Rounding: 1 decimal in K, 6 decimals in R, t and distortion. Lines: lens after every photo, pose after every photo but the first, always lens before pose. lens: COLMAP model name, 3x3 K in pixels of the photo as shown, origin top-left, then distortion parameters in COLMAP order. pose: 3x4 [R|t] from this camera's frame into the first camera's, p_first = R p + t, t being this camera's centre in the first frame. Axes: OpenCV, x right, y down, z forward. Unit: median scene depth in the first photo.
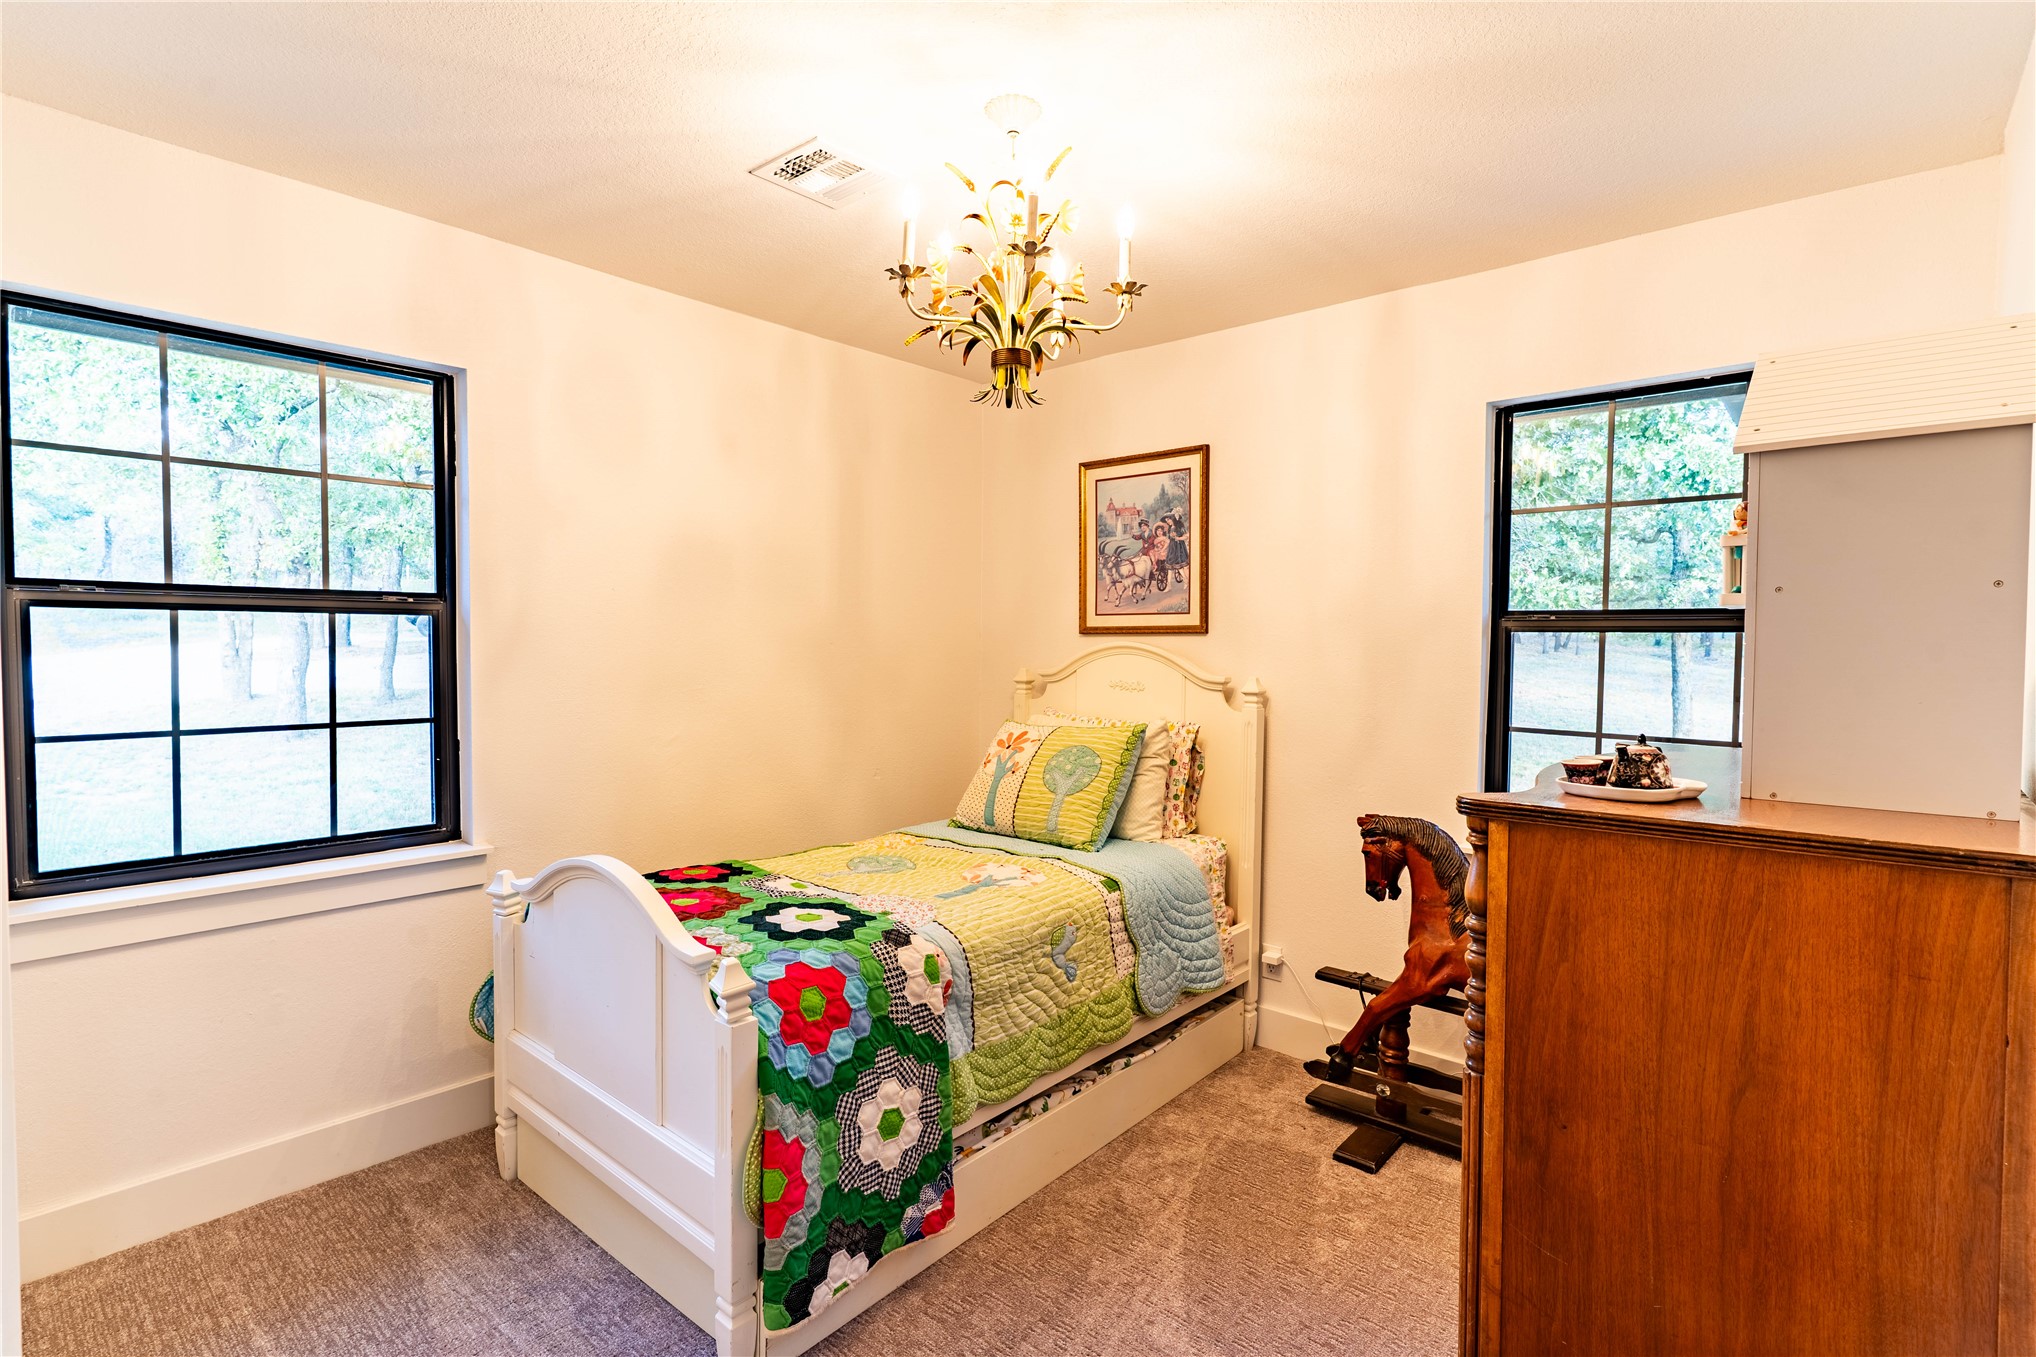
lens RADIAL K [[966.4, 0, 1048.8], [0, 966.4, 685.6], [0, 0, 1]] dist [-0.003111, -0.000964]
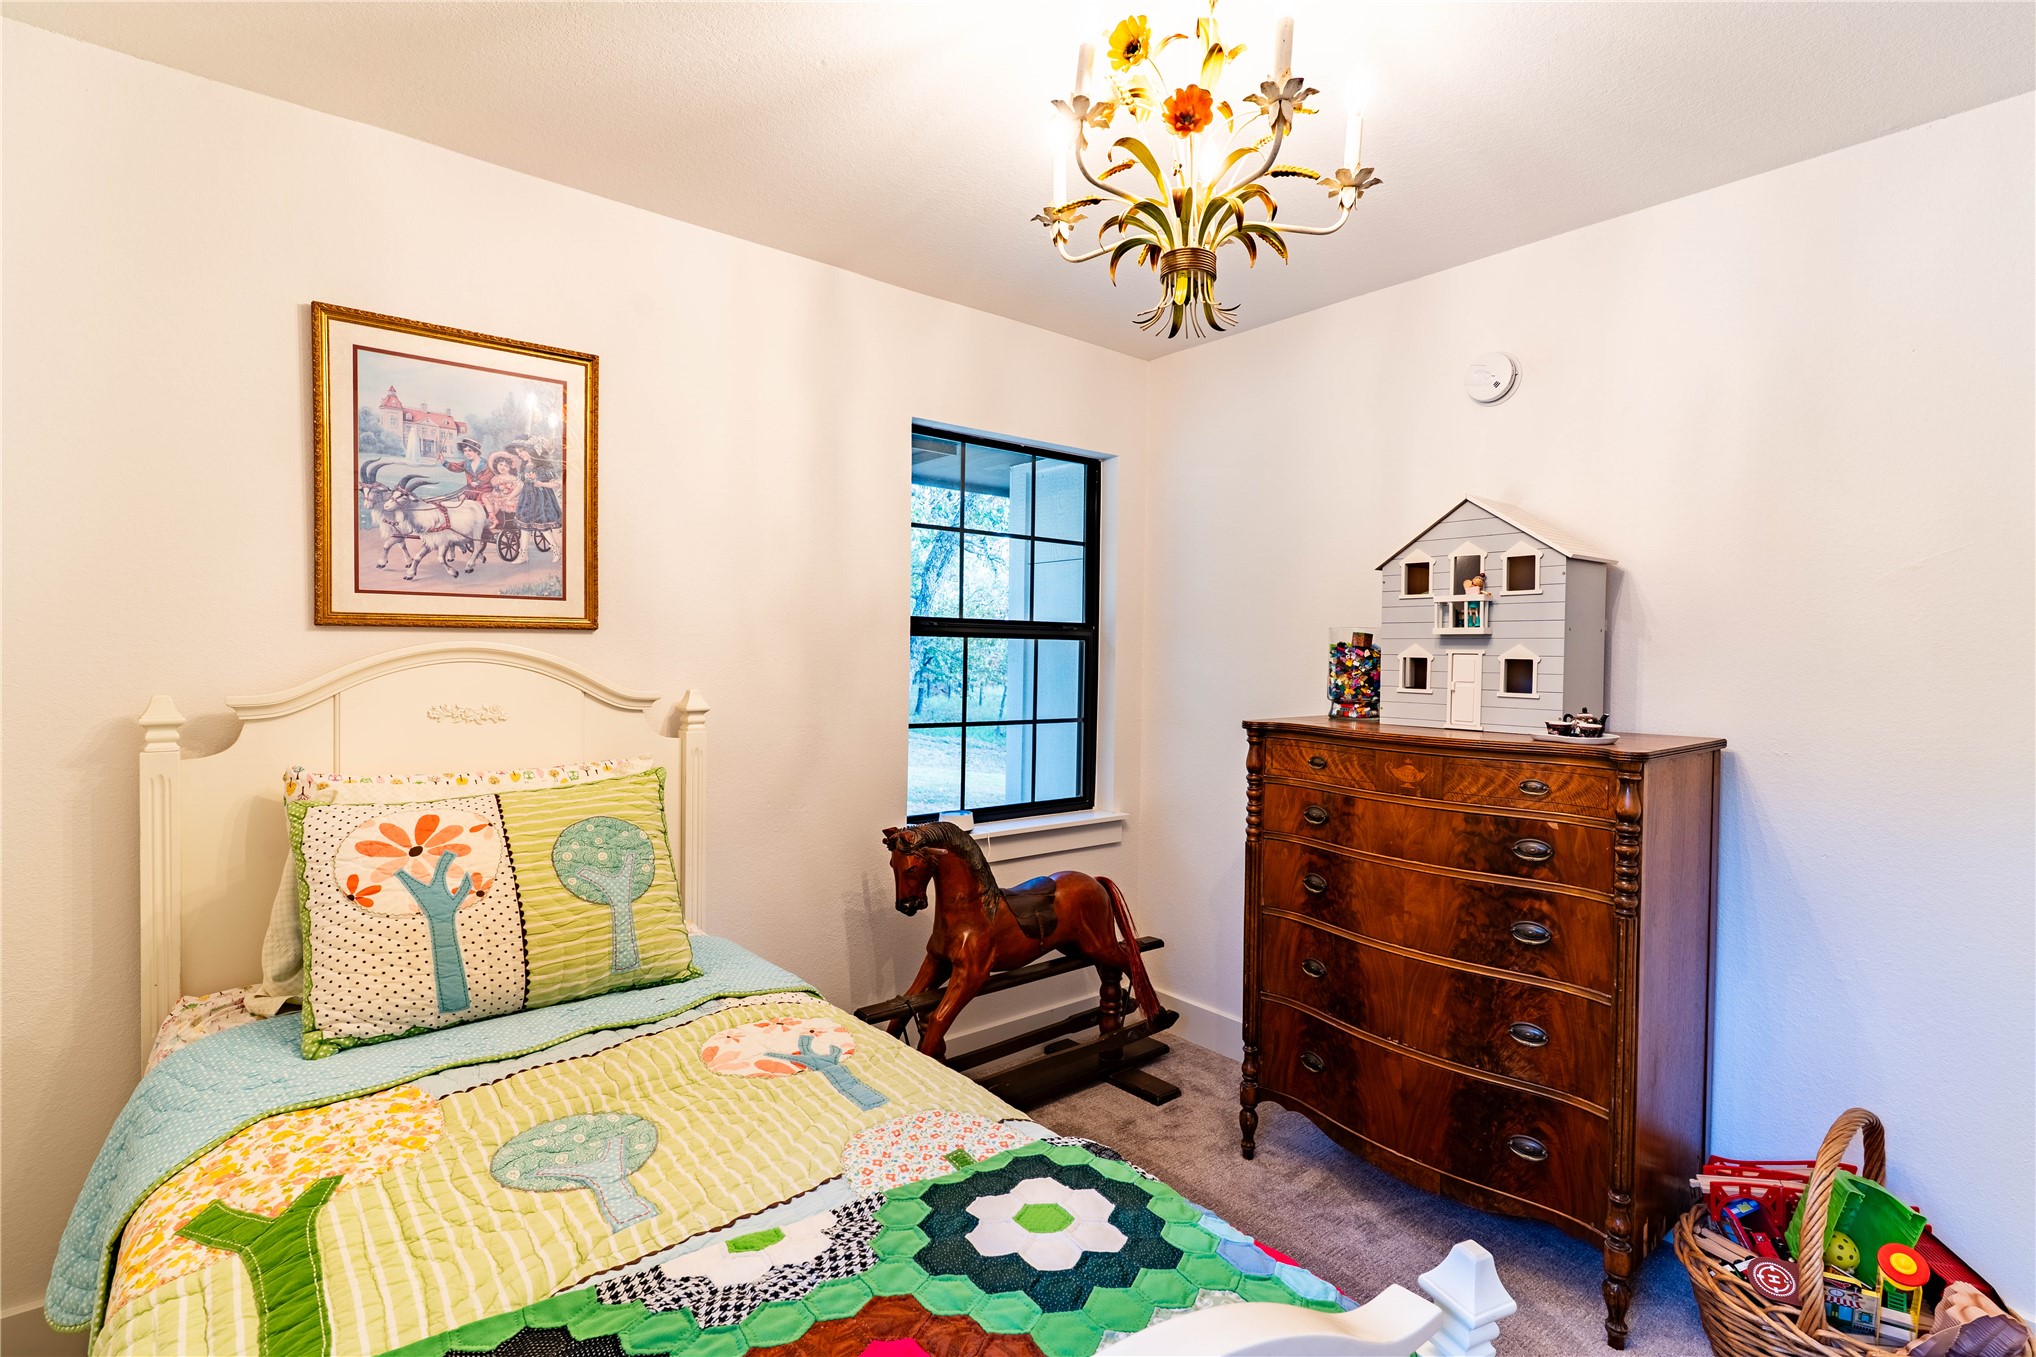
lens RADIAL K [[966.4, 0, 1002.0], [0, 966.4, 678.6], [0, 0, 1]] dist [-0.003111, -0.000964]
pose [[0.199314, -0.035568, 0.979290, -0.449532], [0.028772, 0.999123, 0.030433, -0.031553], [-0.979513, 0.022111, 0.200162, 0.568226]]
